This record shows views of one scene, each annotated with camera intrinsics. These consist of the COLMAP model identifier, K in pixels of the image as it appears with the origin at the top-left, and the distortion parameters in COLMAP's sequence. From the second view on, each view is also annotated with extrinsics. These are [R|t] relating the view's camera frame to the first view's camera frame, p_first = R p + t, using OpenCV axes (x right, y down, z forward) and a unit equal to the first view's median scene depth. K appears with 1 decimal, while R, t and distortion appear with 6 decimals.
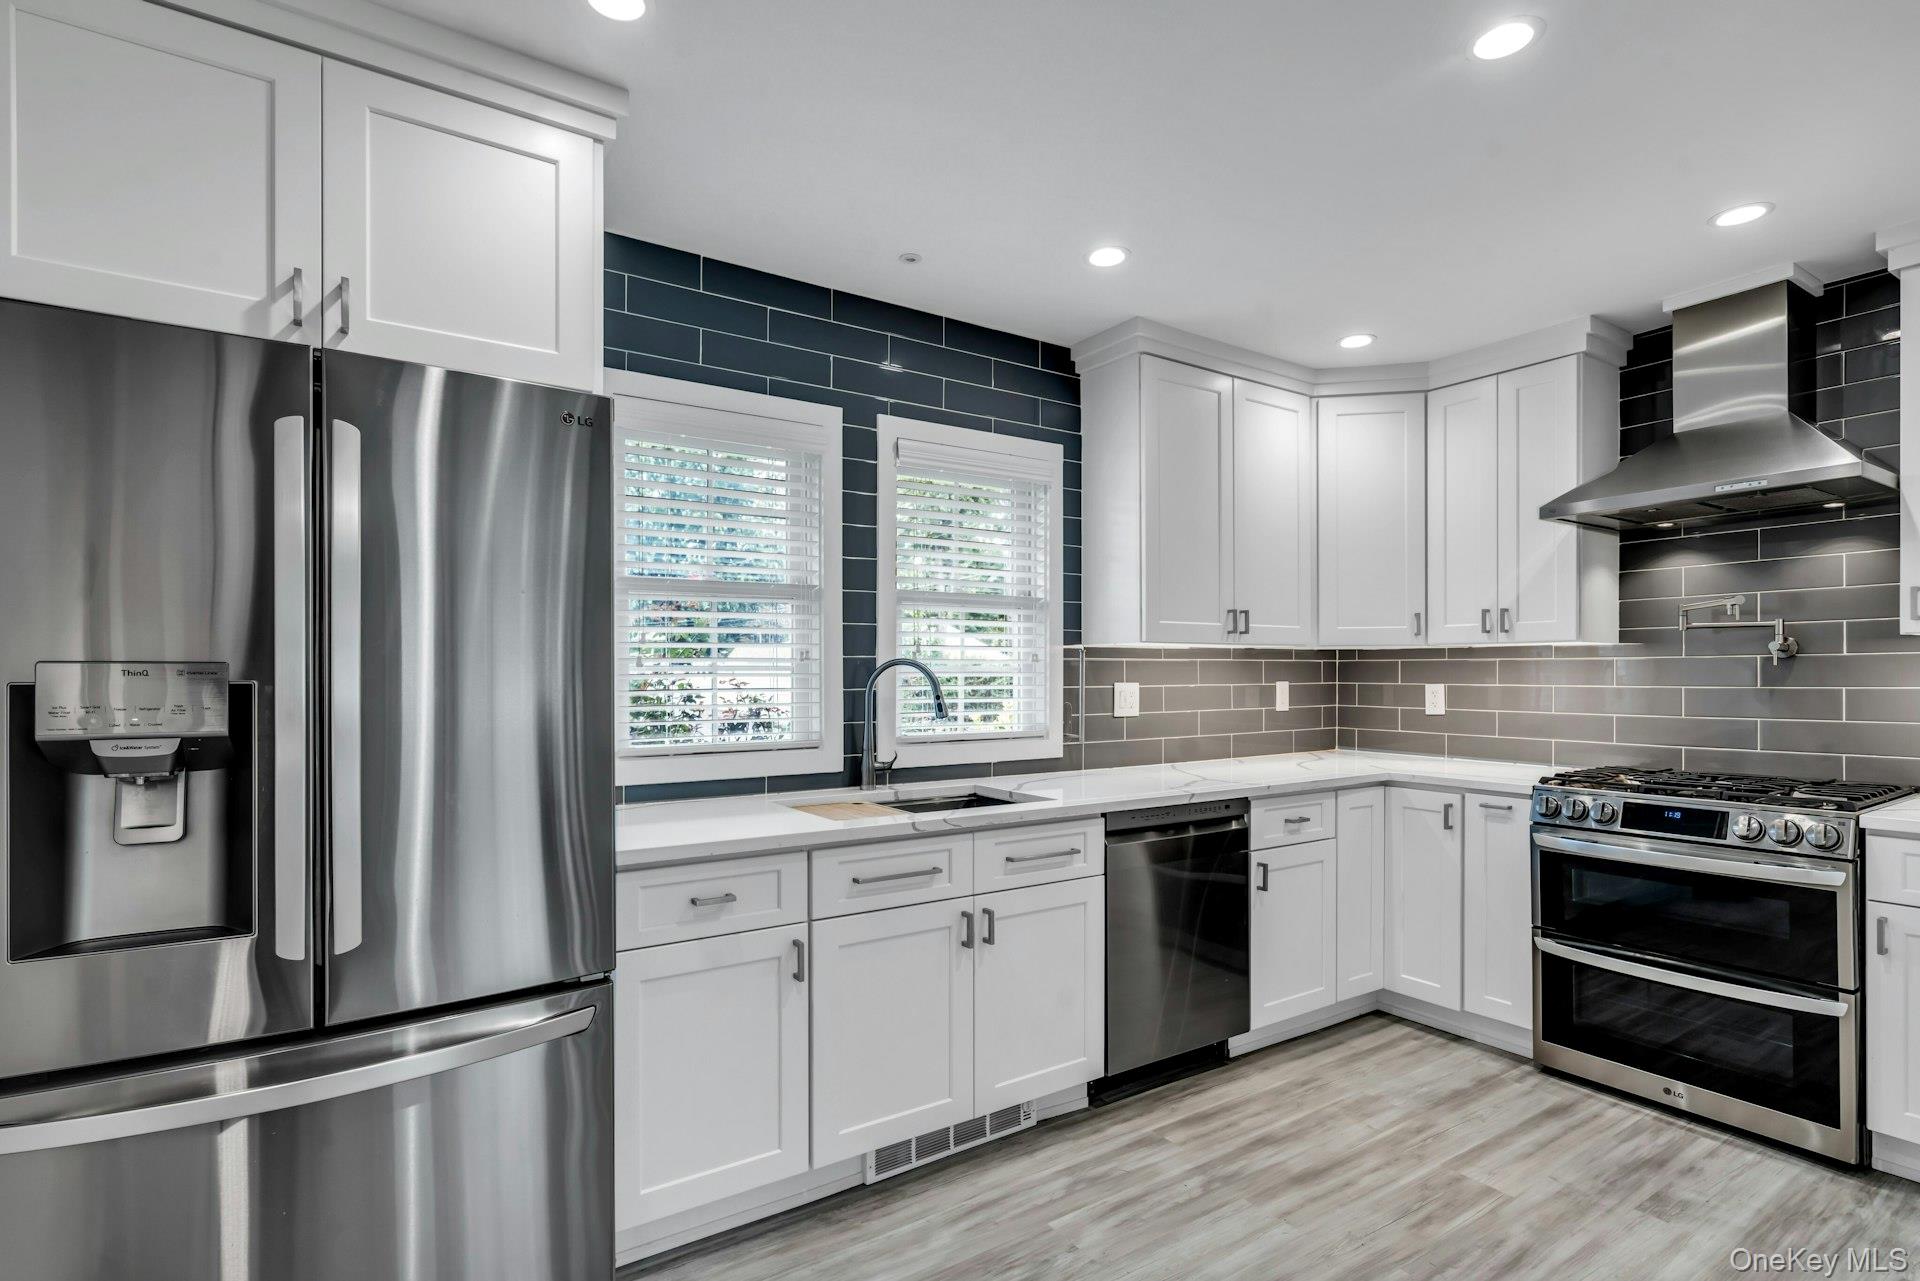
lens RADIAL K [[941.0, 0, 965.8], [0, 941.0, 681.2], [0, 0, 1]] dist [-0.002820, -0.000116]
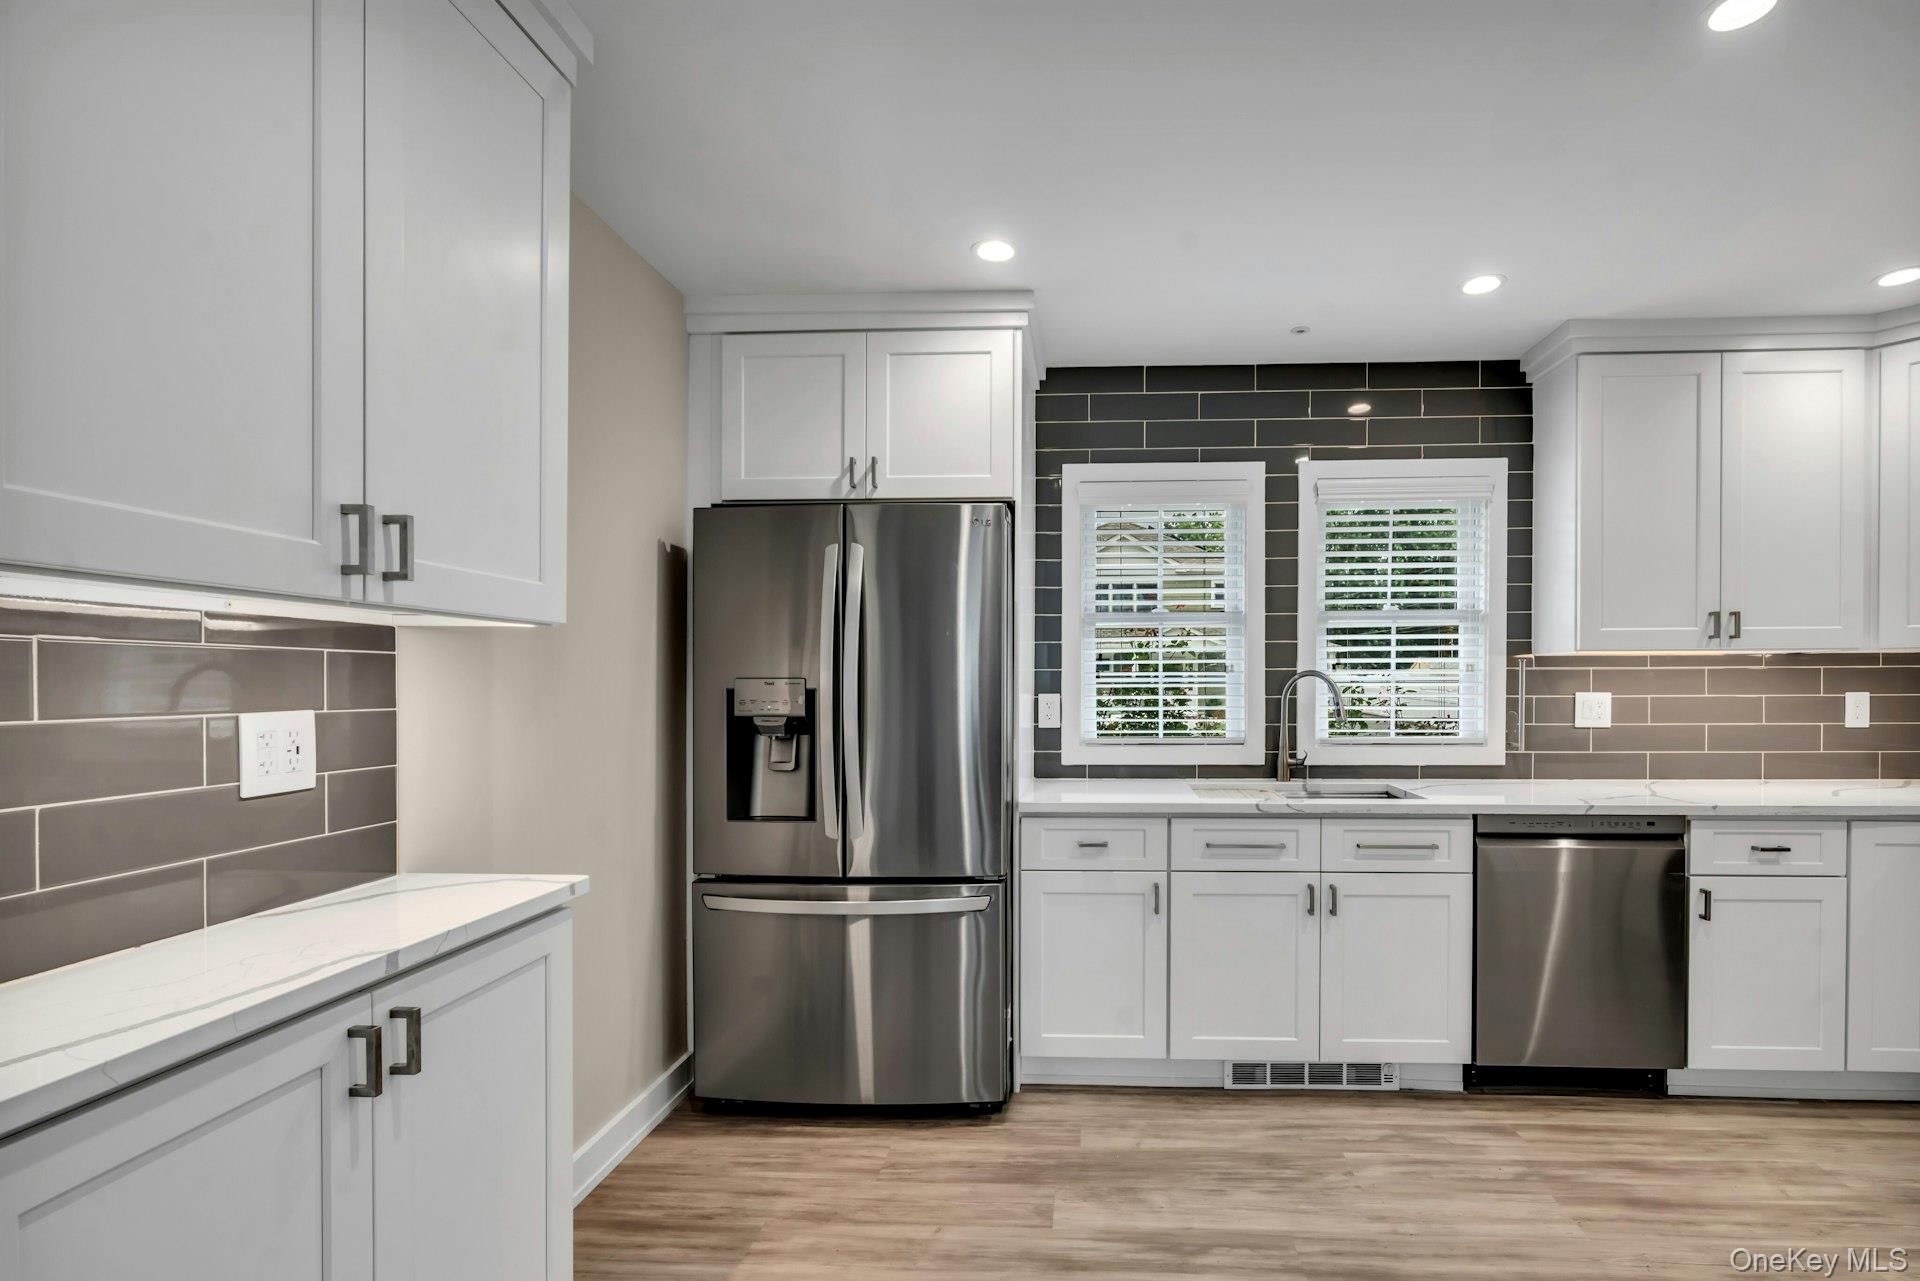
lens RADIAL K [[904.3, 0, 1062.8], [0, 904.3, 697.8], [0, 0, 1]] dist [-0.001445, 0.000378]
pose [[0.806570, 0.007849, -0.591087, 0.350814], [-0.003361, 0.999957, 0.008692, 0.001109], [0.591129, -0.005024, 0.806561, -0.084088]]
